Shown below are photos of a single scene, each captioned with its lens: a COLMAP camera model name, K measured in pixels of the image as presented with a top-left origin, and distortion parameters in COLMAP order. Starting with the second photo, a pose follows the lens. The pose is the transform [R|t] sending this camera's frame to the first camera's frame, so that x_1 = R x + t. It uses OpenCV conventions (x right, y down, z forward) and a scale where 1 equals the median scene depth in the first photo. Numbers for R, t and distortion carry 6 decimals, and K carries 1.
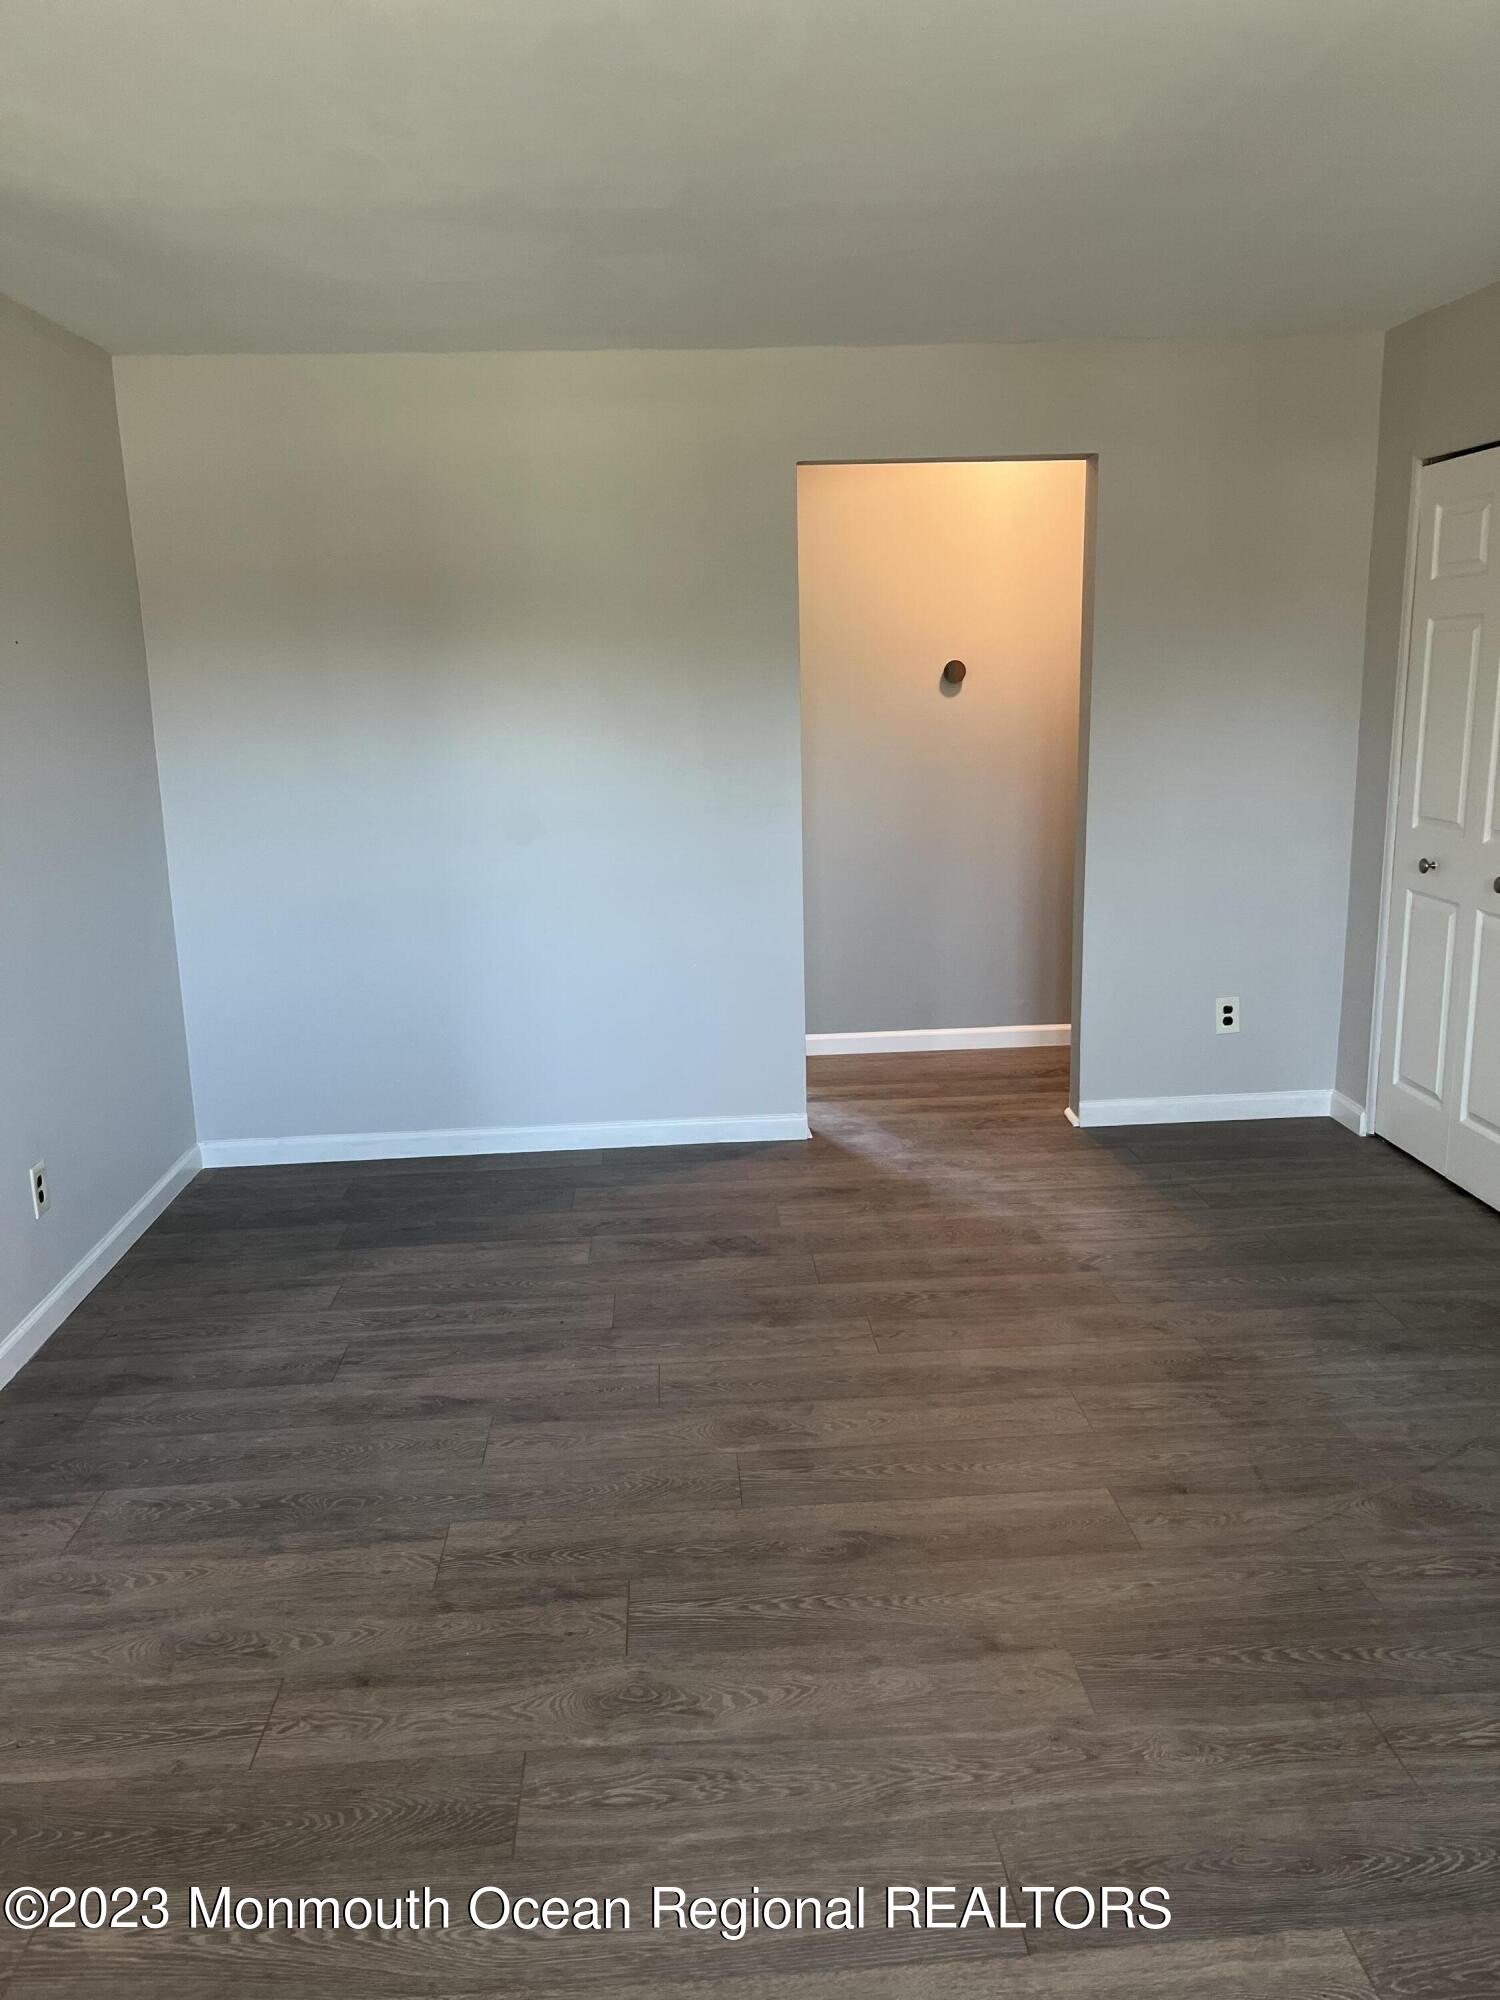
lens RADIAL K [[1537.3, 0, 753.6], [0, 1537.3, 1003.9], [0, 0, 1]] dist [0.001455, -0.006227]
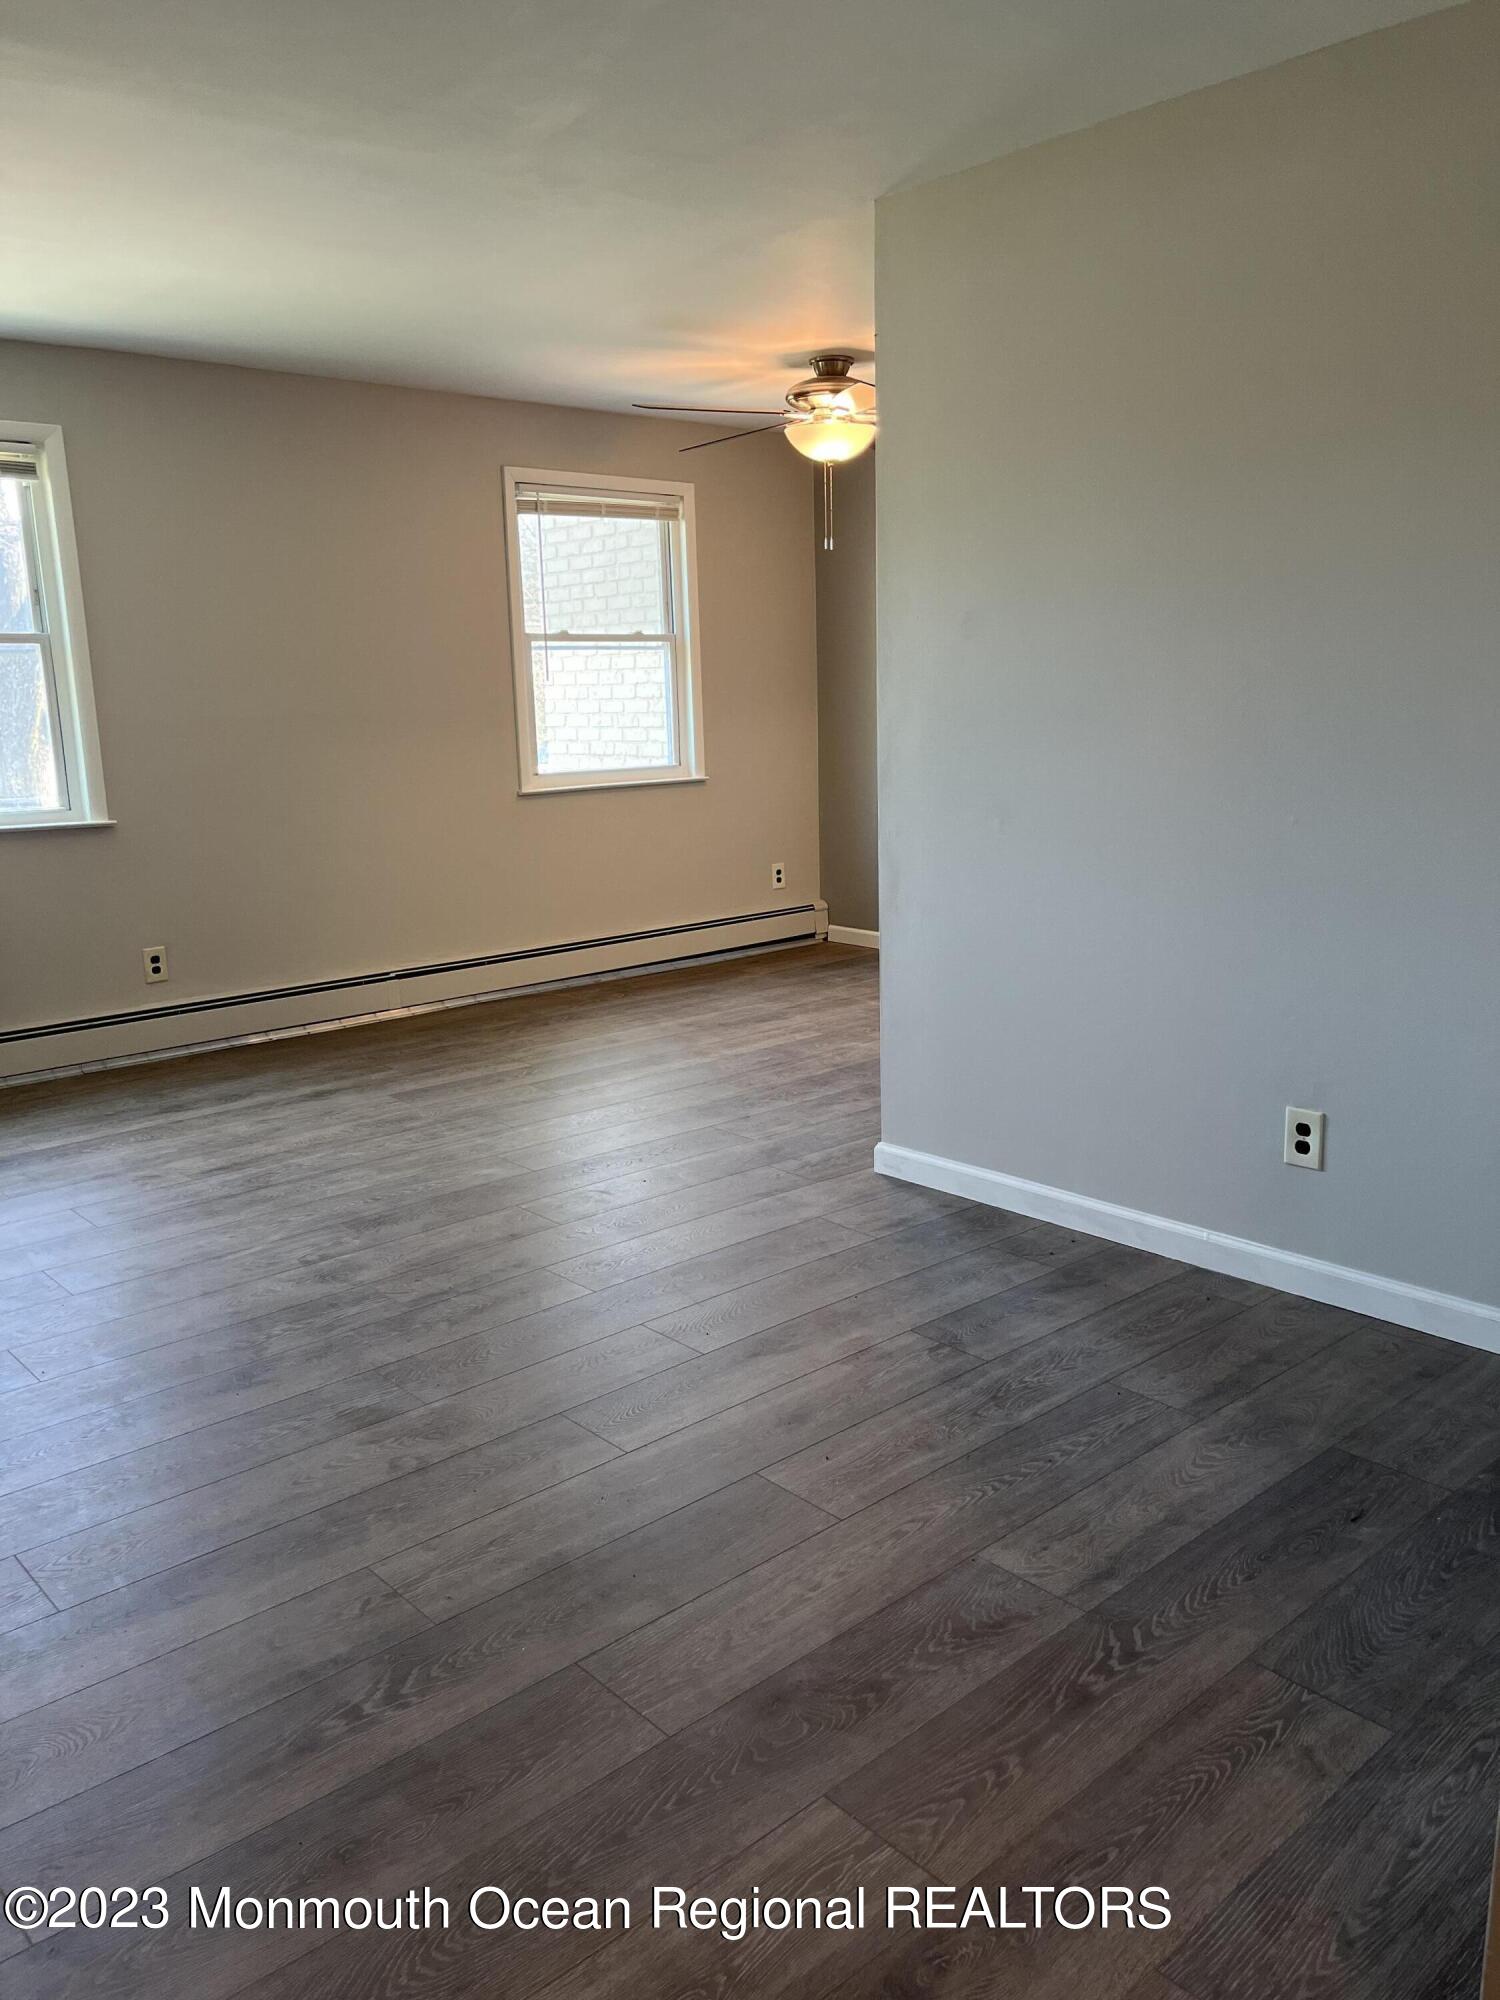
lens RADIAL K [[1537.3, 0, 753.5], [0, 1537.3, 1000.8], [0, 0, 1]] dist [0.001455, -0.006227]
pose [[-0.785376, 0.164623, -0.596727, 0.323219], [-0.087882, 0.924572, 0.370733, -0.276503], [0.612749, 0.343607, -0.711669, 1.567574]]
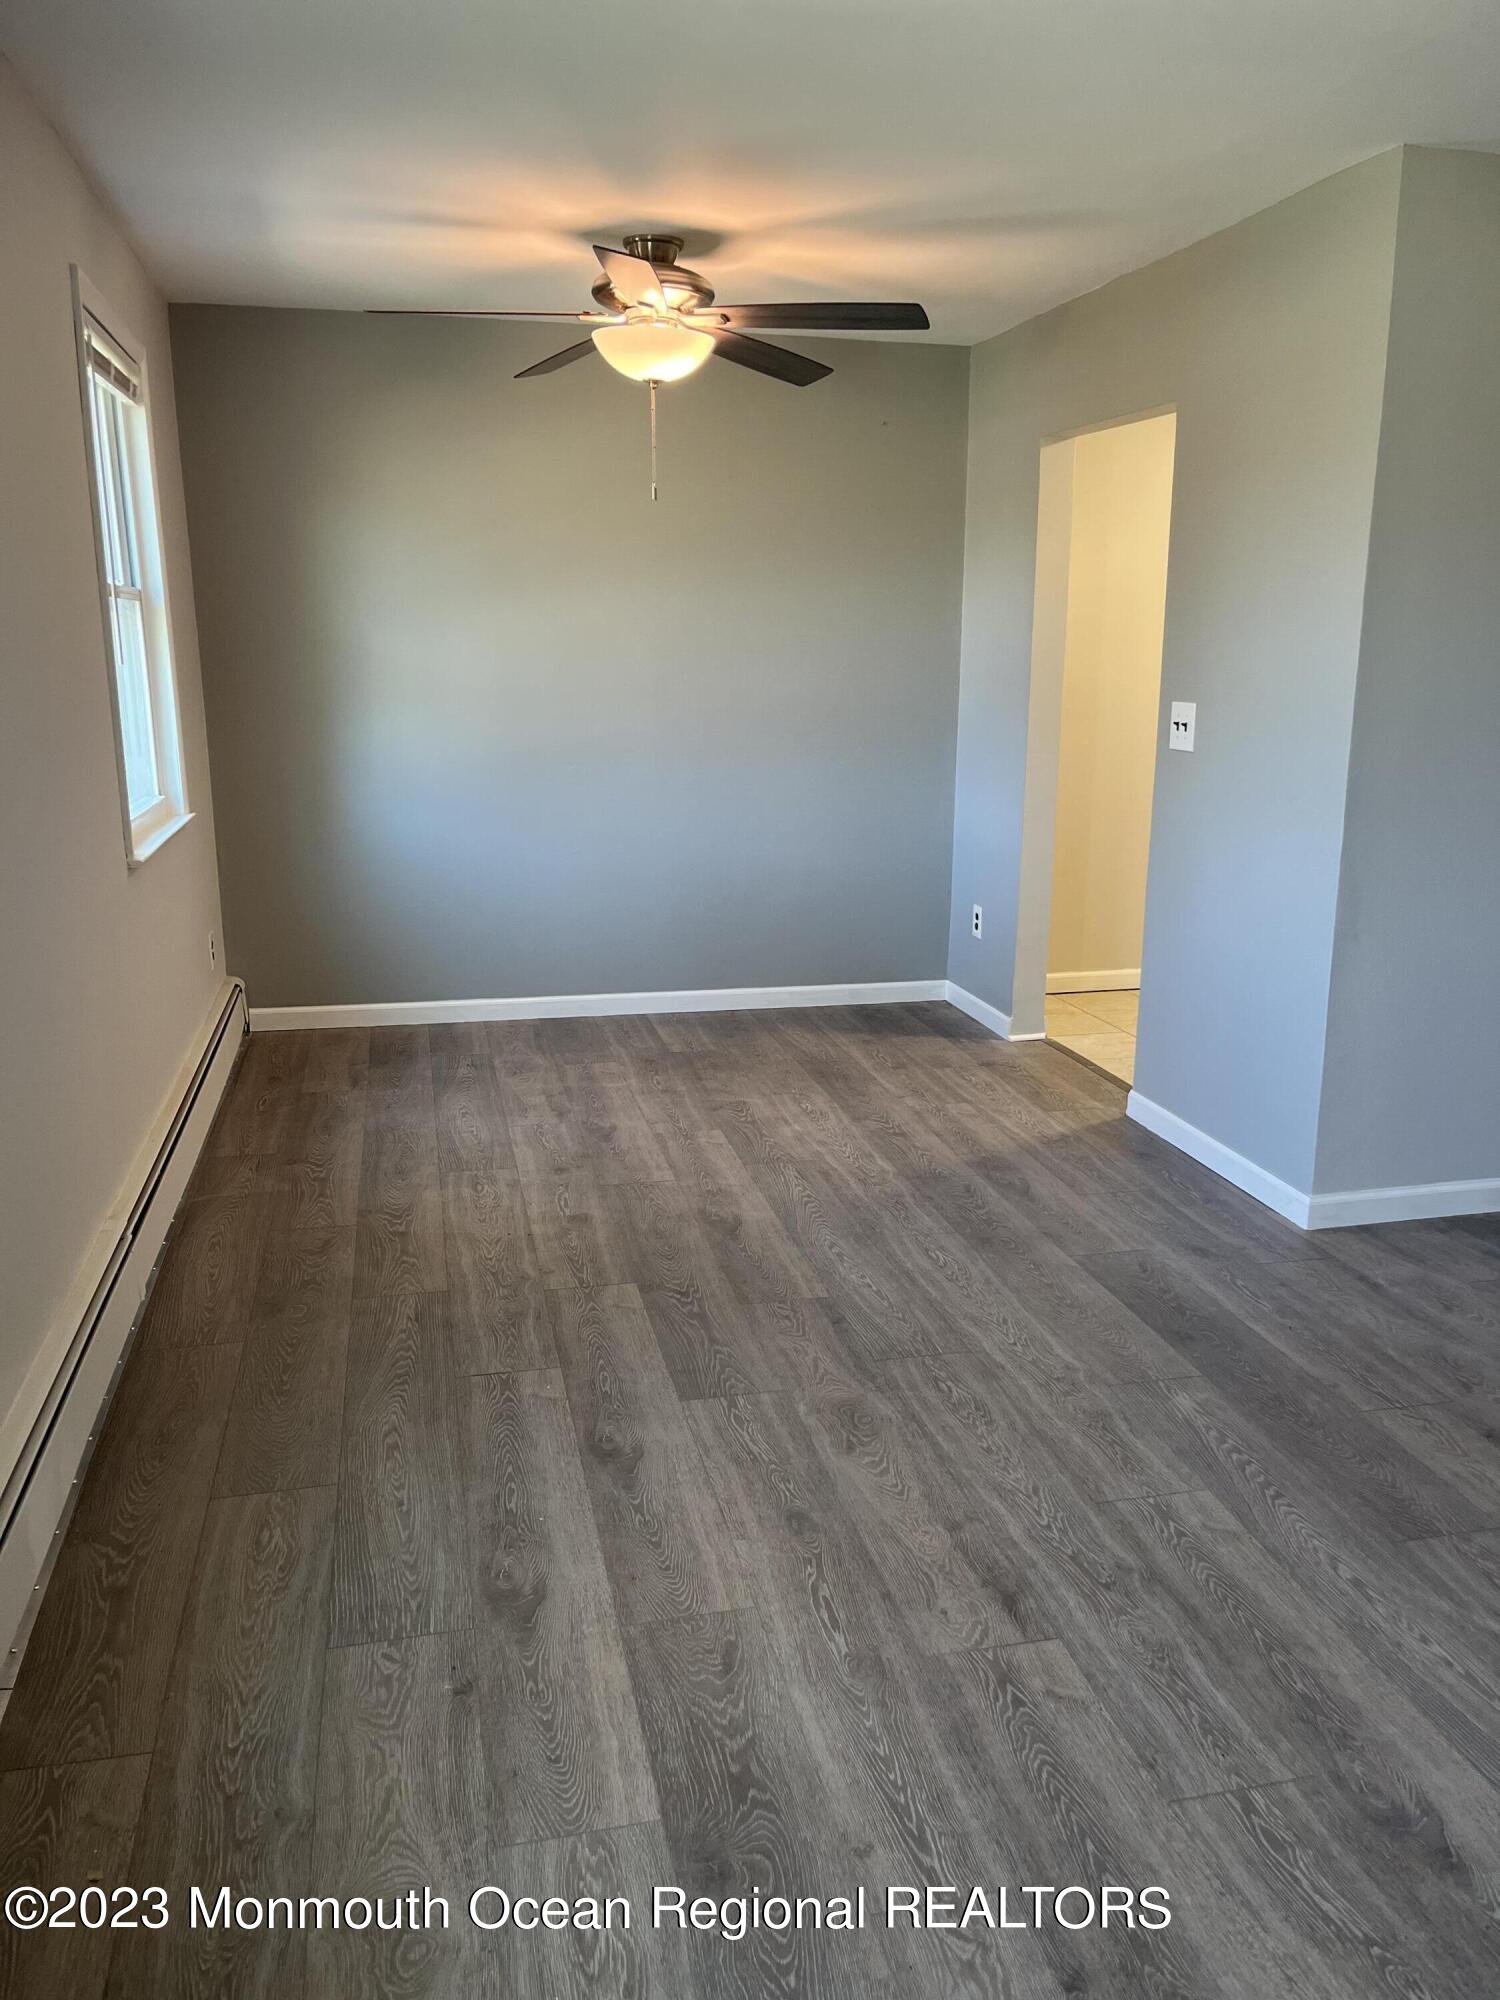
lens RADIAL K [[1537.3, 0, 757.8], [0, 1537.3, 1002.0], [0, 0, 1]] dist [0.001455, -0.006227]
pose [[0.165207, 0.249635, -0.954143, 0.505022], [-0.213897, 0.953480, 0.212426, -0.006897], [0.962785, 0.168994, 0.210917, 0.106194]]
